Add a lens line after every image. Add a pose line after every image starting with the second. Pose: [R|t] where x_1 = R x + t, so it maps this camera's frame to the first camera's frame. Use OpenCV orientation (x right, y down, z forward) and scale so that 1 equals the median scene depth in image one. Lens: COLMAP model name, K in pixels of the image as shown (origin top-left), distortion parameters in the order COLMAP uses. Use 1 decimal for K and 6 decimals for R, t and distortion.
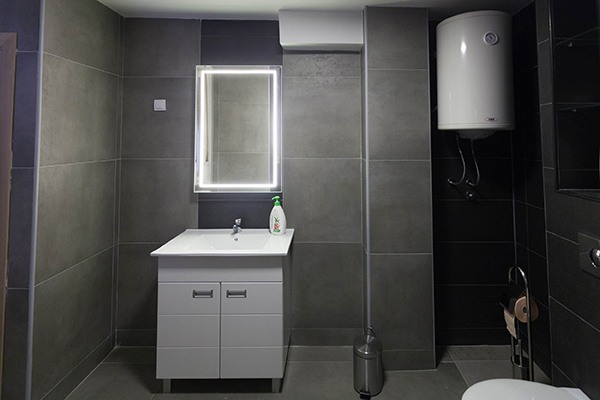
lens RADIAL K [[304.0, 0, 328.1], [0, 304.0, 126.4], [0, 0, 1]] dist [0.000397, 0.000203]
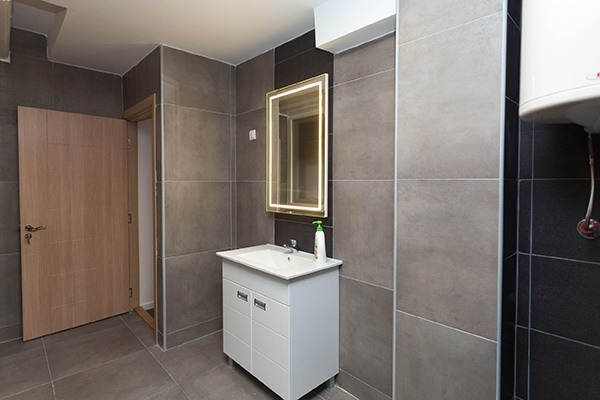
lens RADIAL K [[316.7, 0, 303.5], [0, 316.7, 191.3], [0, 0, 1]] dist [-0.001033, 0.000128]
pose [[0.679416, 0.021513, -0.733438, 0.502510], [0.032795, 0.997681, 0.059643, 0.084762], [0.733020, -0.064576, 0.677134, 0.333981]]
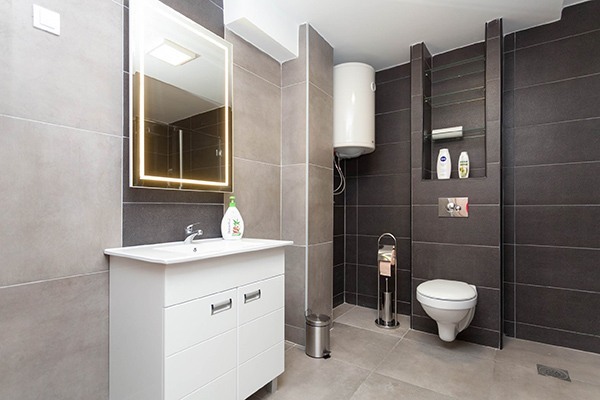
lens RADIAL K [[300.5, 0, 292.6], [0, 300.5, 207.9], [0, 0, 1]] dist [0.003370, 0.001207]
pose [[0.593198, 0.002734, 0.805052, -0.760787], [-0.036386, 0.999063, 0.023418, 0.241084], [-0.804234, -0.043184, 0.592742, 0.365757]]
